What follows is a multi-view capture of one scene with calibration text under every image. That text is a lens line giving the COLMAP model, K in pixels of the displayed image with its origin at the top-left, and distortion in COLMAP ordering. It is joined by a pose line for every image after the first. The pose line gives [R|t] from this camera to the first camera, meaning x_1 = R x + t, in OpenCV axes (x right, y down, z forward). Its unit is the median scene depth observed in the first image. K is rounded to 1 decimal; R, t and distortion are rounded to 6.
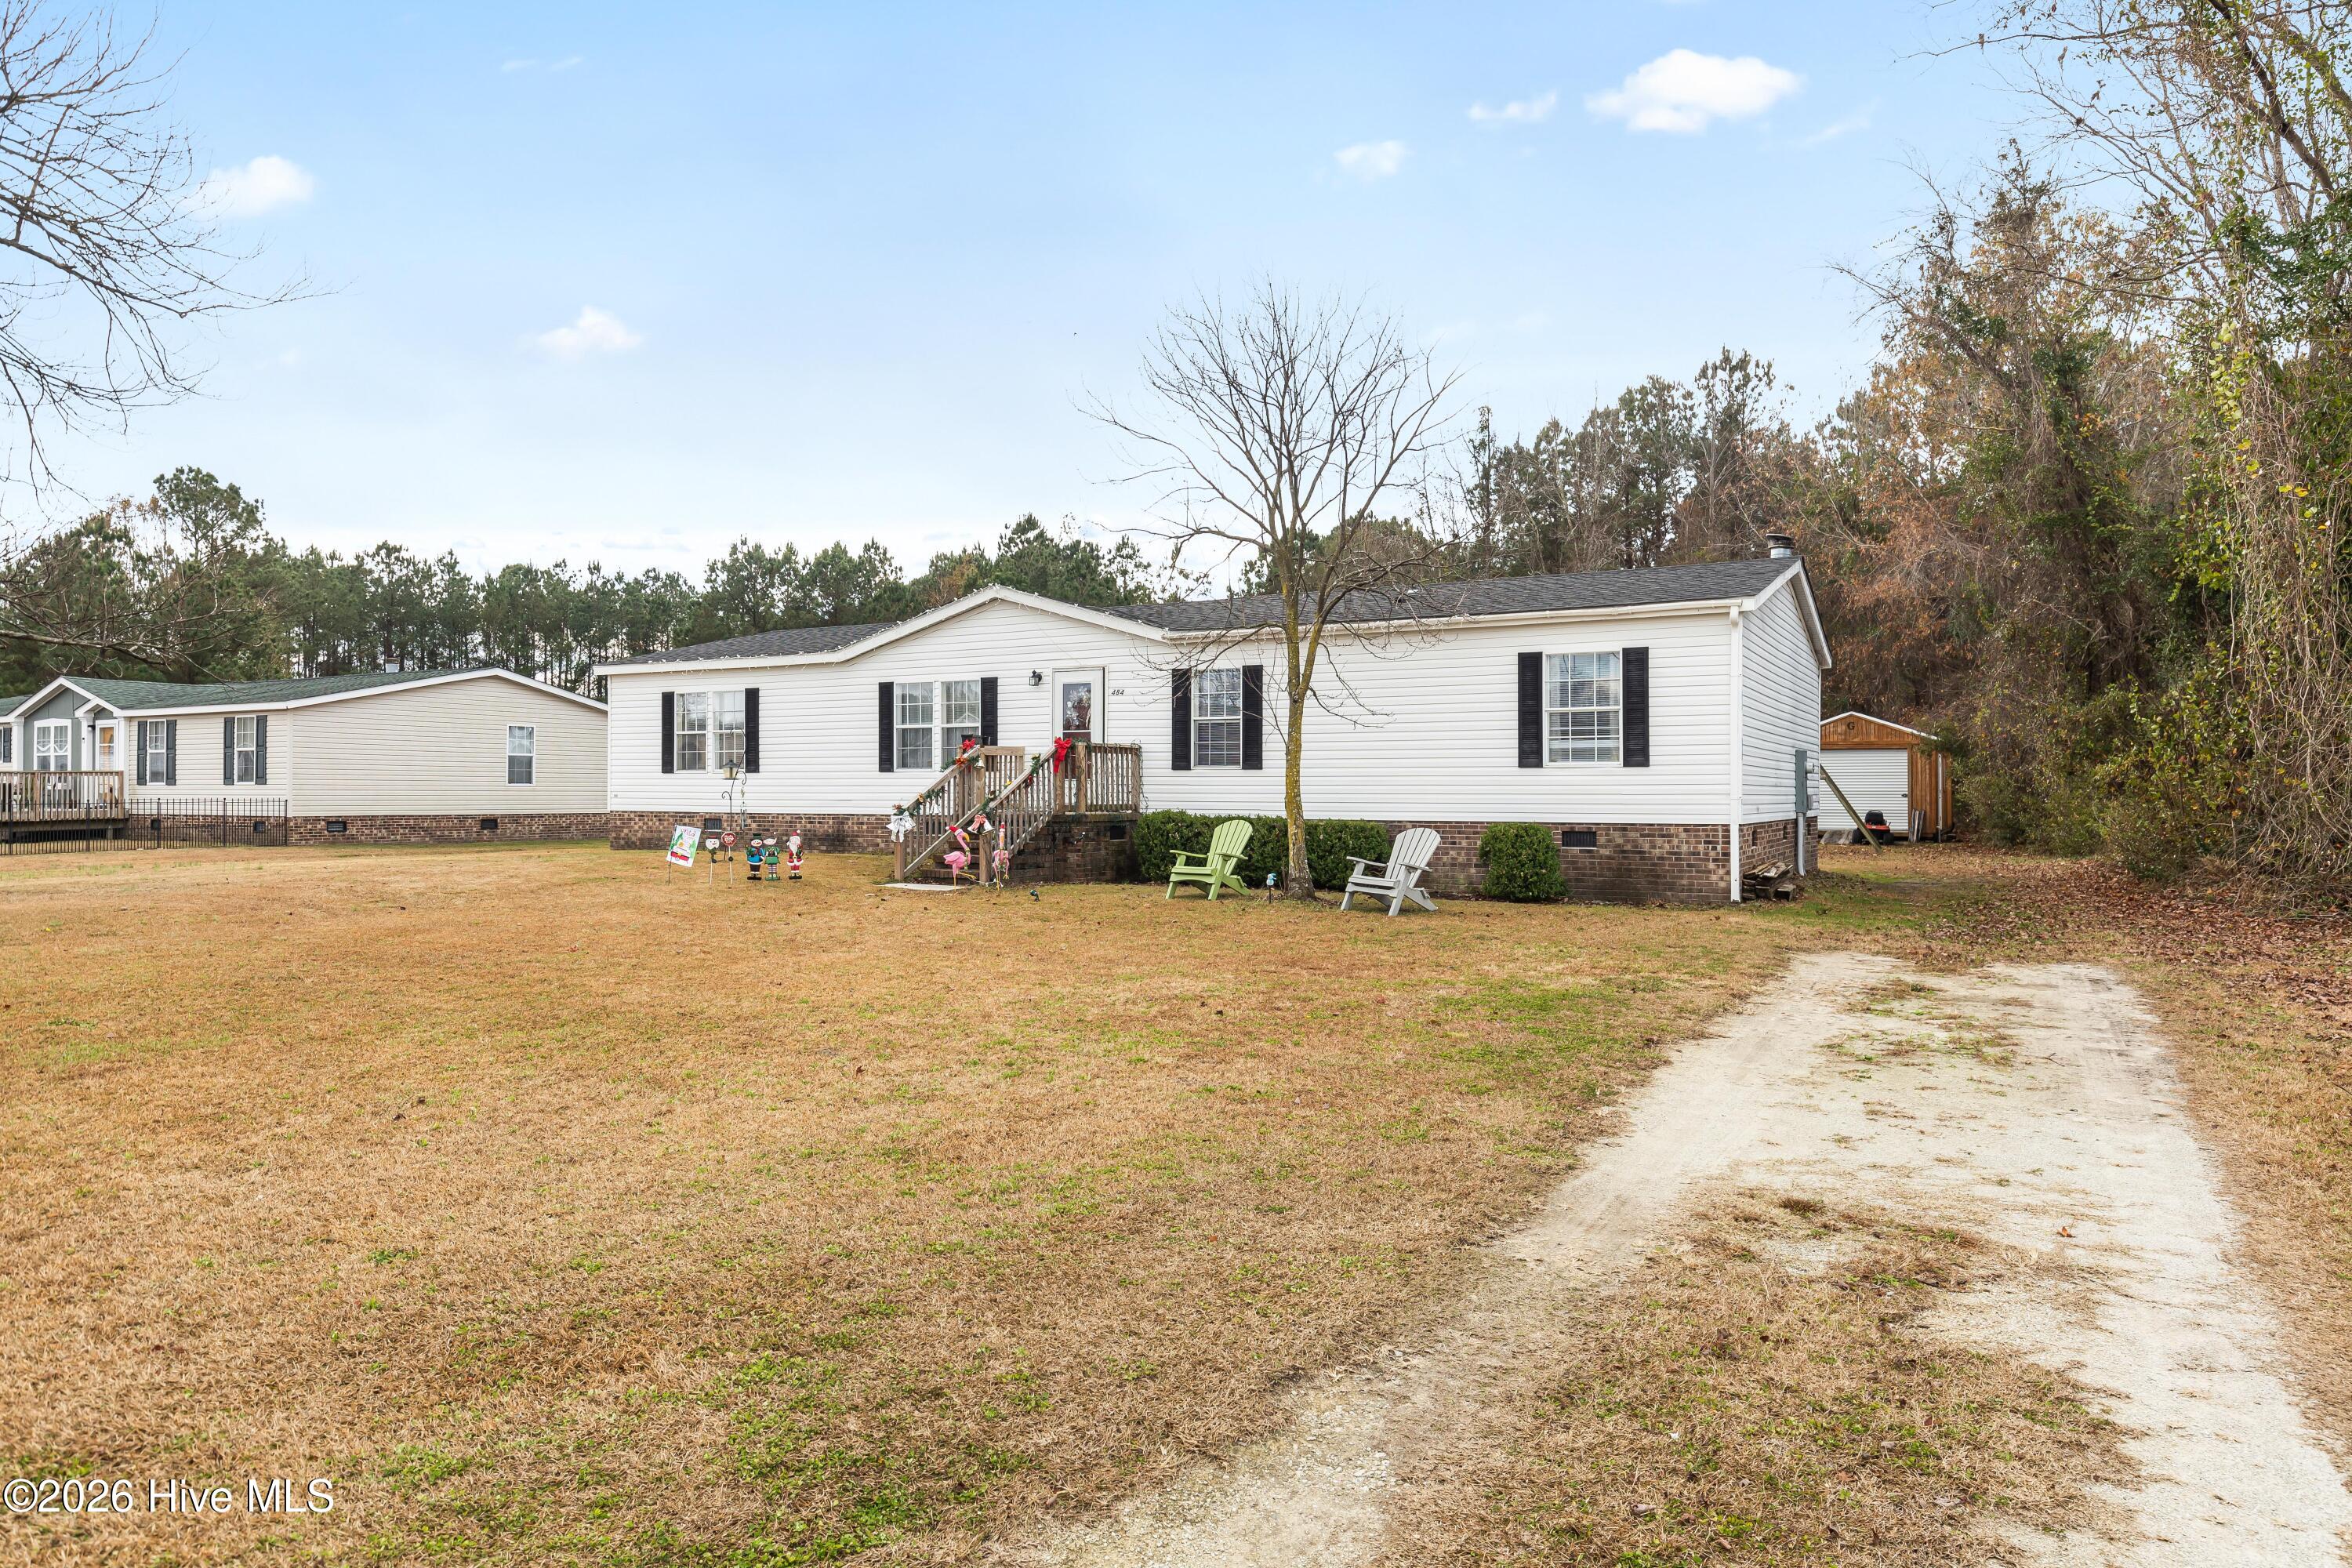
lens RADIAL K [[1483.8, 0, 1173.8], [0, 1483.8, 785.7], [0, 0, 1]] dist [0.001775, 0.000203]
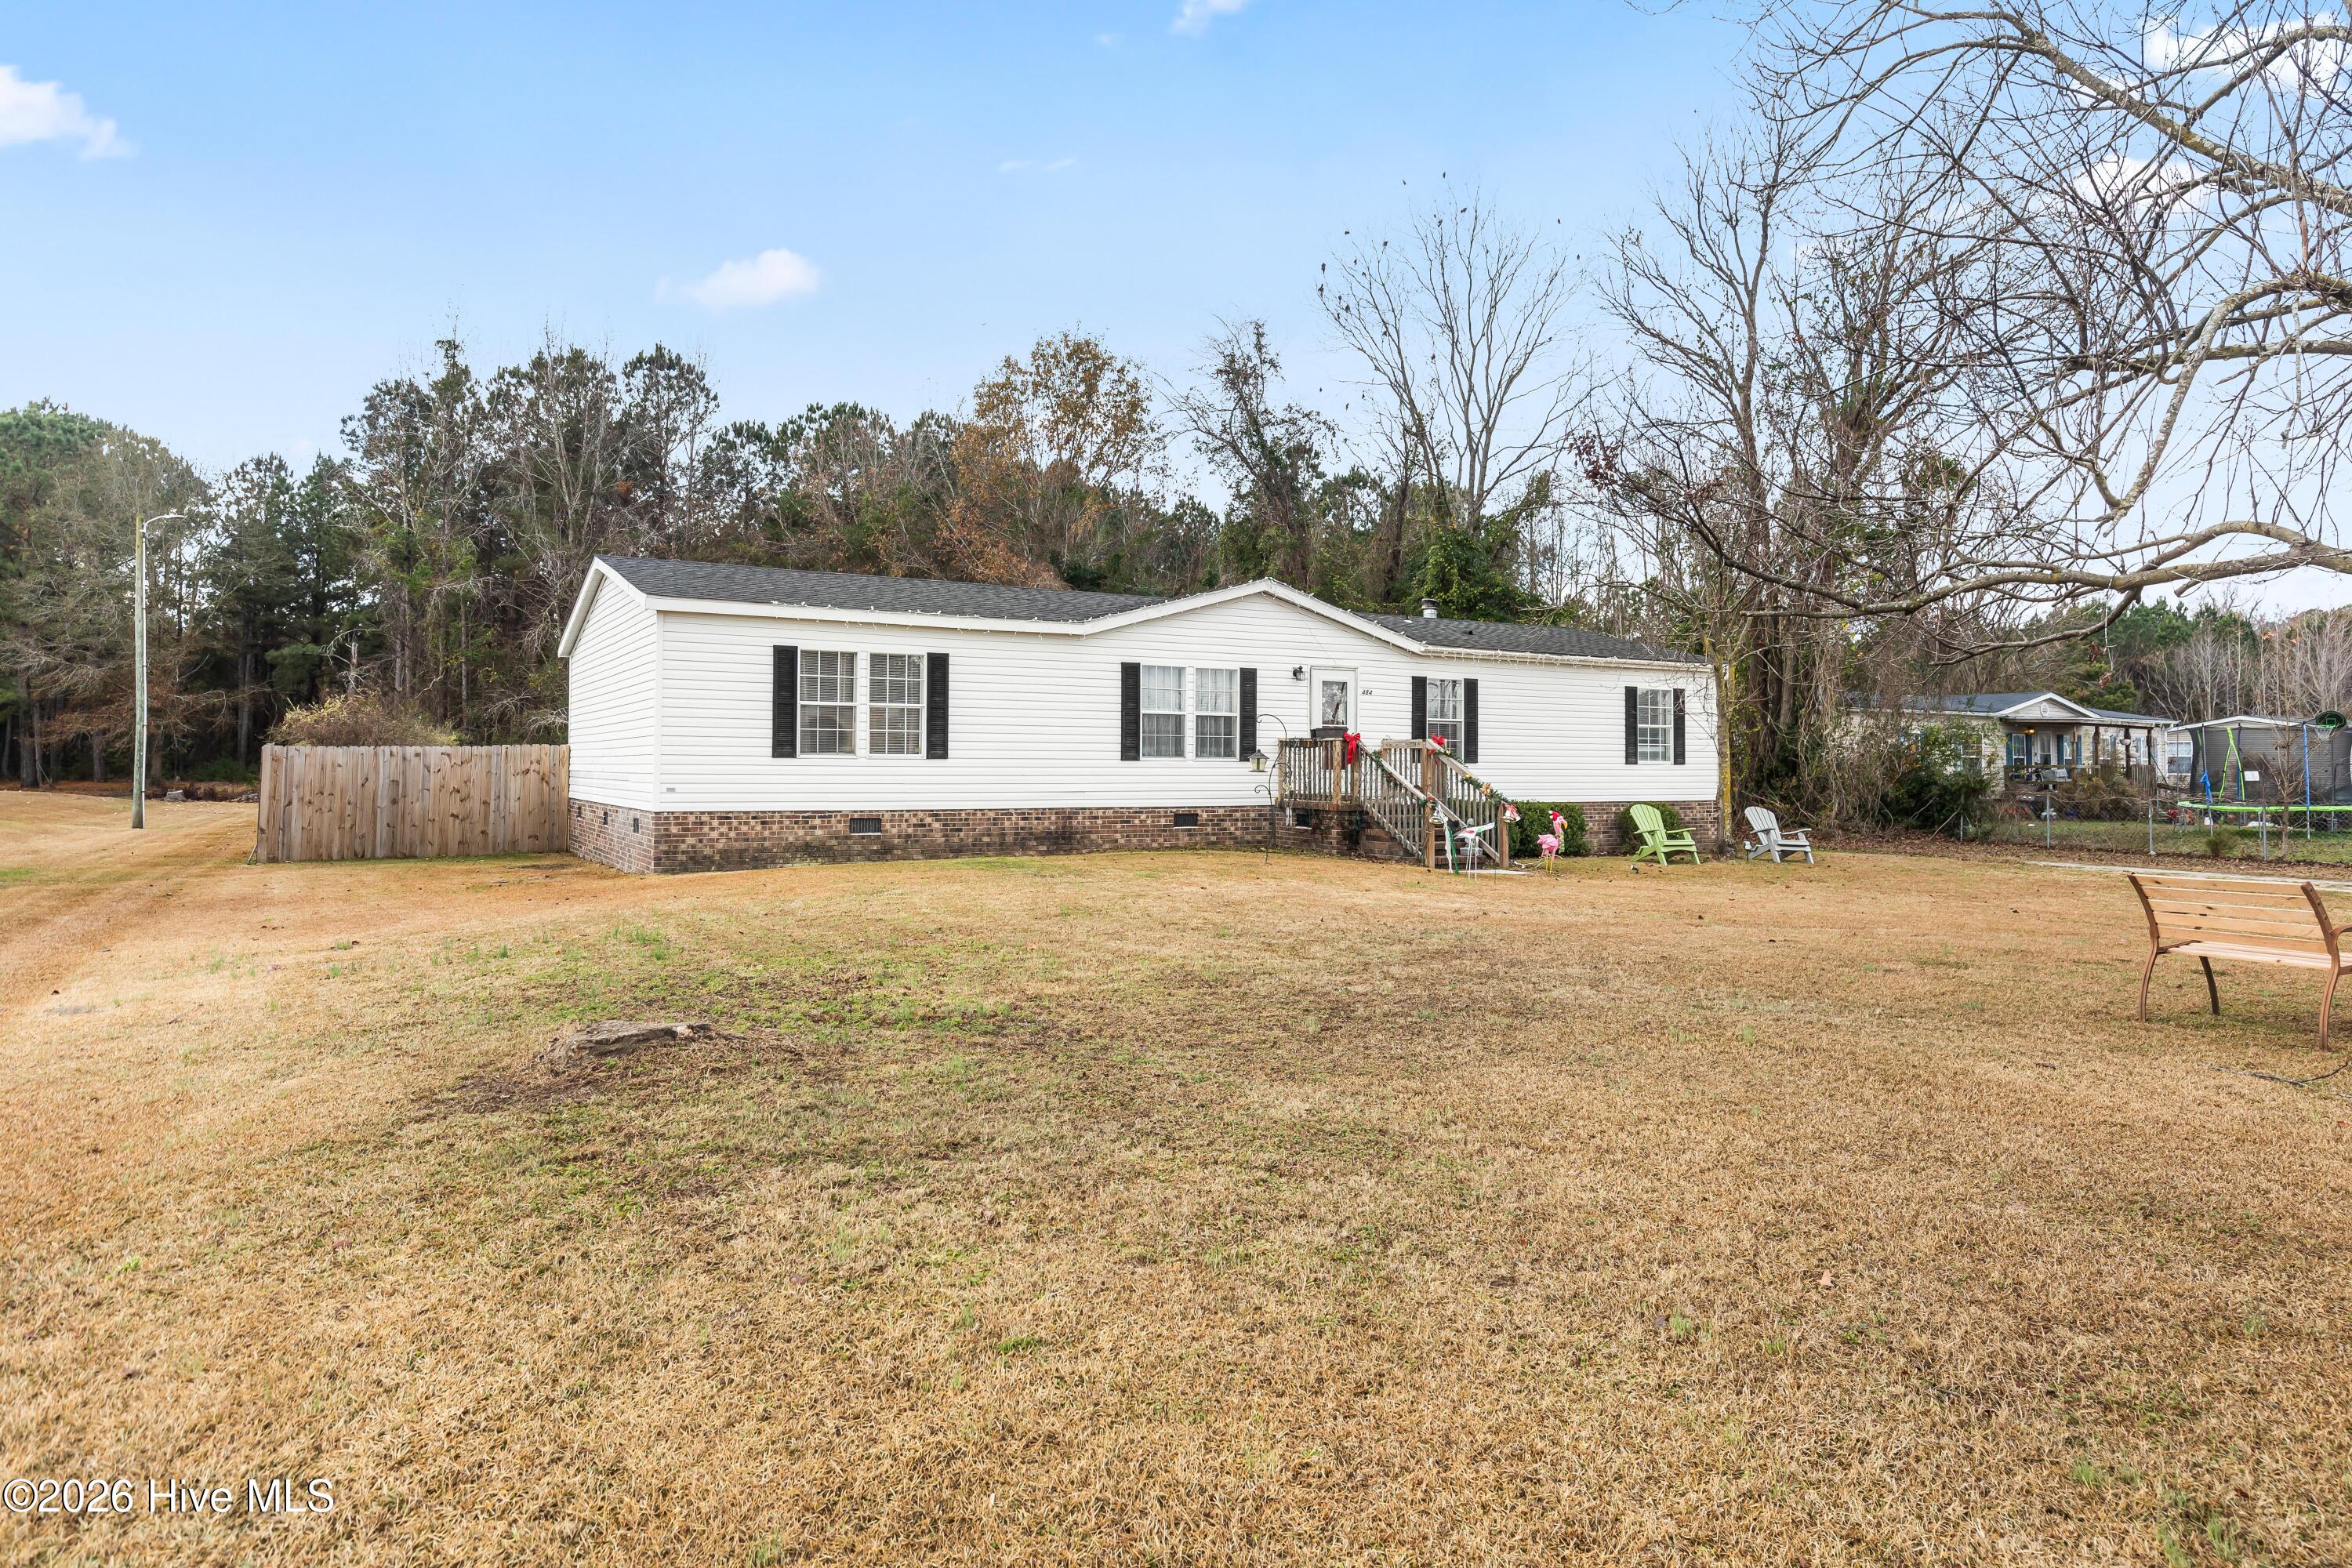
lens RADIAL K [[1408.0, 0, 1177.1], [0, 1408.0, 779.5], [0, 0, 1]] dist [-0.001071, -0.000011]
pose [[0.482918, -0.001399, 0.875665, -0.920796], [-0.001189, 0.999997, 0.002254, 0.000414], [-0.875665, -0.002130, 0.482915, 0.545112]]
